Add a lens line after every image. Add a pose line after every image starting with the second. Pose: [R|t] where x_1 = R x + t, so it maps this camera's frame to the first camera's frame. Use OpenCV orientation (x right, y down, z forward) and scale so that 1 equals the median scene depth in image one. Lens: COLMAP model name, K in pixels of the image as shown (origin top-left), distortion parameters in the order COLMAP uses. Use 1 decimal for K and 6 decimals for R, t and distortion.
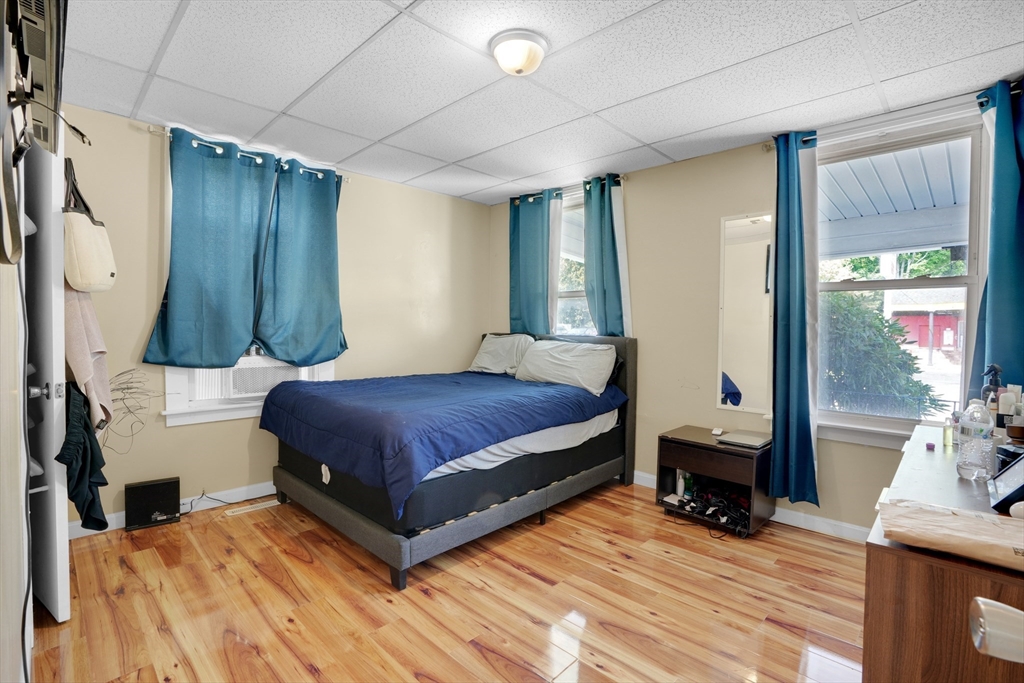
lens RADIAL K [[465.7, 0, 506.4], [0, 465.7, 334.2], [0, 0, 1]] dist [-0.073589, 0.028084]
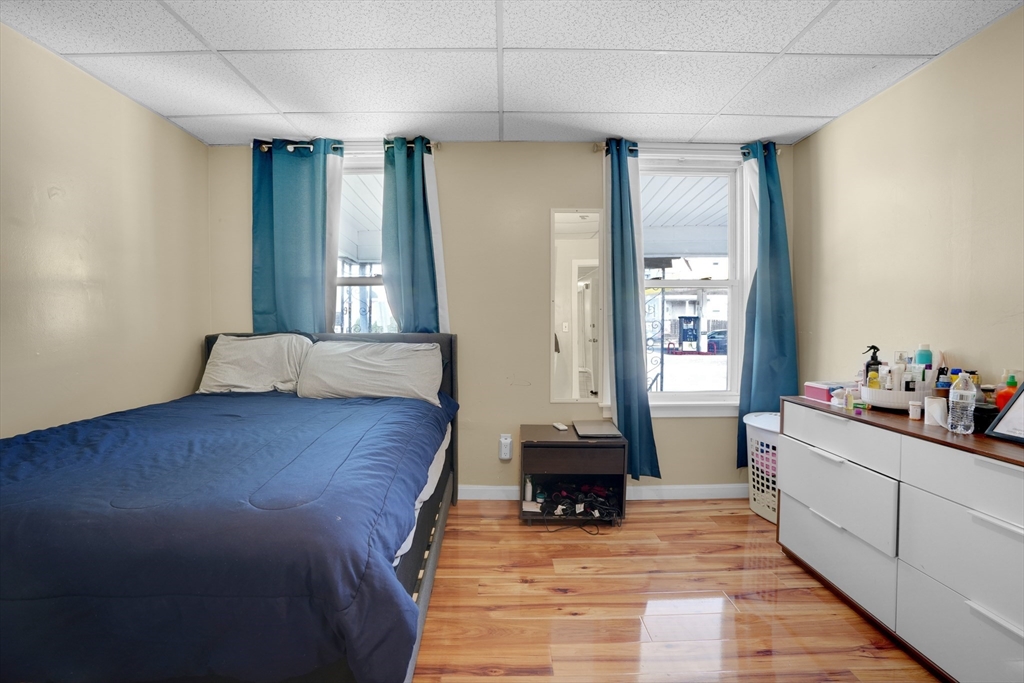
lens RADIAL K [[465.7, 0, 506.4], [0, 465.7, 334.2], [0, 0, 1]] dist [-0.073589, 0.028084]
pose [[0.713392, -0.035089, 0.699887, -0.268048], [0.022941, 0.999380, 0.026721, -0.012987], [-0.700390, -0.003006, 0.713754, 0.316471]]
